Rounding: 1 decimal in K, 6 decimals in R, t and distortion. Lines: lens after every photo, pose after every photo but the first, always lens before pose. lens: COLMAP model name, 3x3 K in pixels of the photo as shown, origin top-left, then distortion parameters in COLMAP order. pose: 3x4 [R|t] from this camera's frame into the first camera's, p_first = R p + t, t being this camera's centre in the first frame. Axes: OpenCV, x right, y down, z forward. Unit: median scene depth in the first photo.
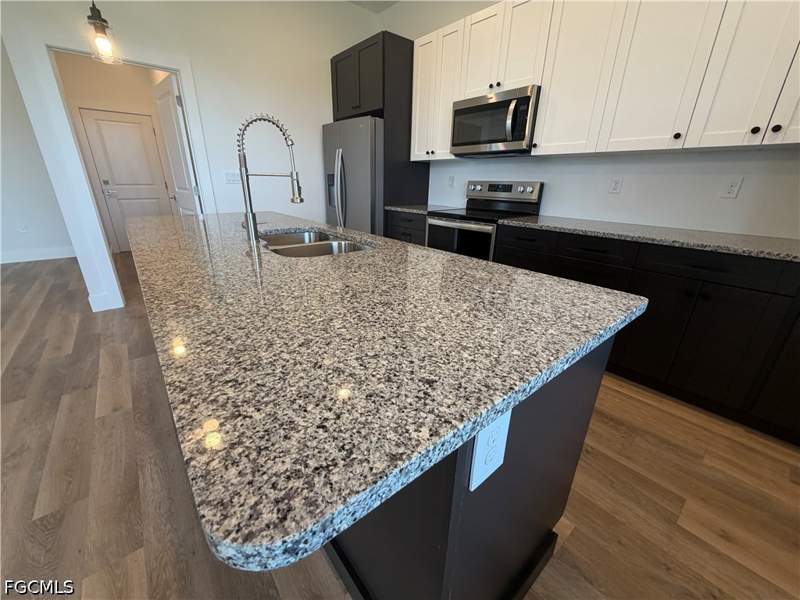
lens RADIAL K [[320.7, 0, 400.0], [0, 320.7, 300.0], [0, 0, 1]] dist [0.000205, 0.000081]
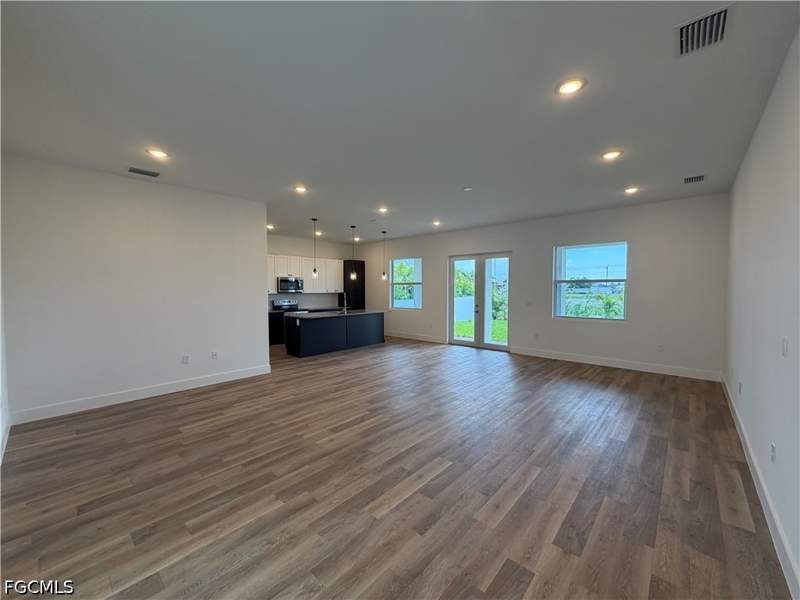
lens RADIAL K [[320.7, 0, 400.0], [0, 320.7, 300.0], [0, 0, 1]] dist [0.000205, 0.000081]
pose [[-0.131032, -0.057045, 0.989736, -3.018205], [0.344987, 0.933322, 0.099467, -0.298242], [-0.929416, 0.354479, -0.102615, 0.271696]]
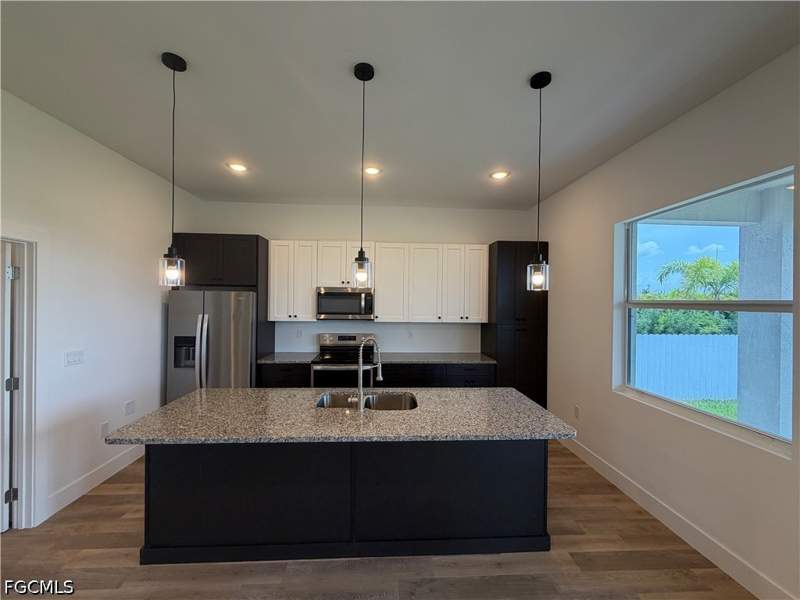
lens RADIAL K [[320.7, 0, 400.0], [0, 320.7, 300.0], [0, 0, 1]] dist [0.000205, 0.000081]
pose [[0.599844, -0.012143, 0.800025, -0.756523], [0.276659, 0.941358, -0.193146, -0.156136], [-0.750764, 0.337192, 0.568027, -0.115055]]
